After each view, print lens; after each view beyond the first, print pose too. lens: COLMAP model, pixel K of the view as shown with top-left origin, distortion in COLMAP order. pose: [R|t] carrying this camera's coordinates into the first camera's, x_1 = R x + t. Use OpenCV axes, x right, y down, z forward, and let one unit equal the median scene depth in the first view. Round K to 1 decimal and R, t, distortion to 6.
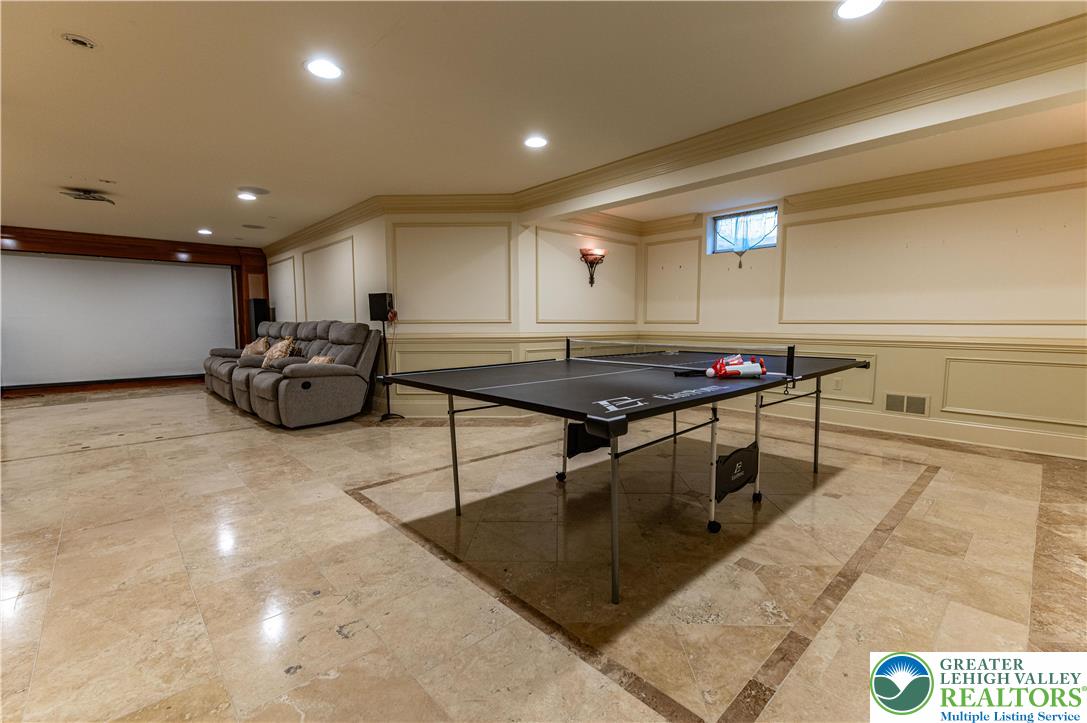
lens RADIAL K [[471.6, 0, 550.5], [0, 471.6, 363.4], [0, 0, 1]] dist [-0.000762, 0.000769]
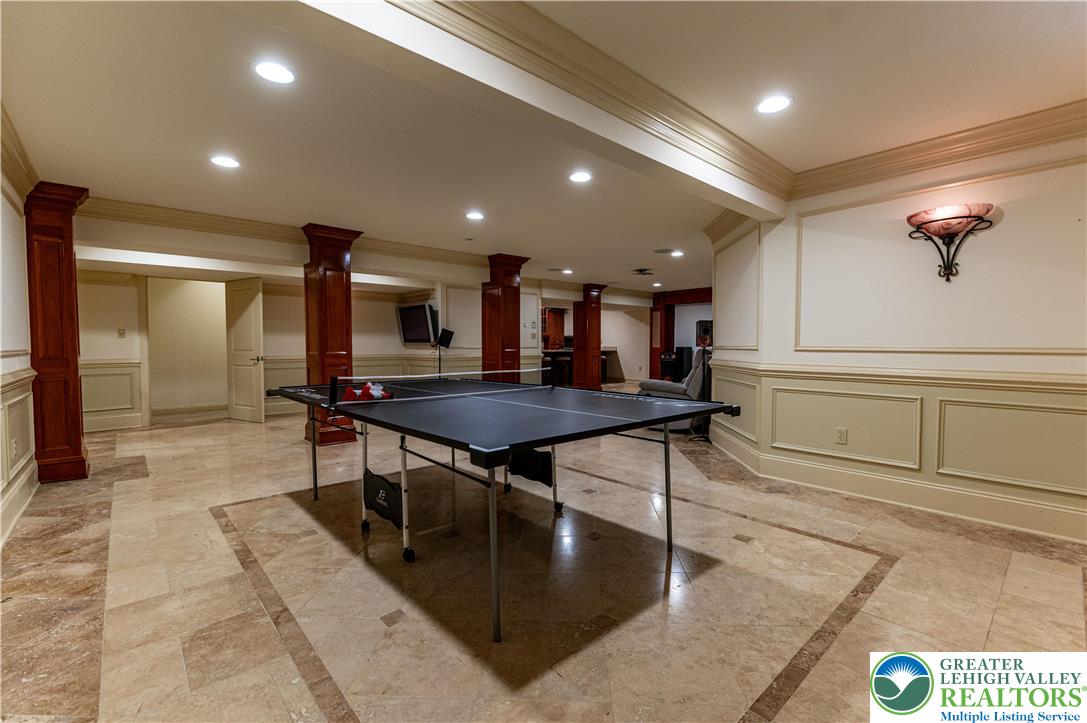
lens RADIAL K [[471.6, 0, 550.9], [0, 471.6, 361.2], [0, 0, 1]] dist [-0.000762, 0.000769]
pose [[-0.017267, 0.038581, -0.999106, 1.619616], [-0.086178, 0.995479, 0.039930, -0.161680], [0.996130, 0.086791, -0.013864, 1.562763]]
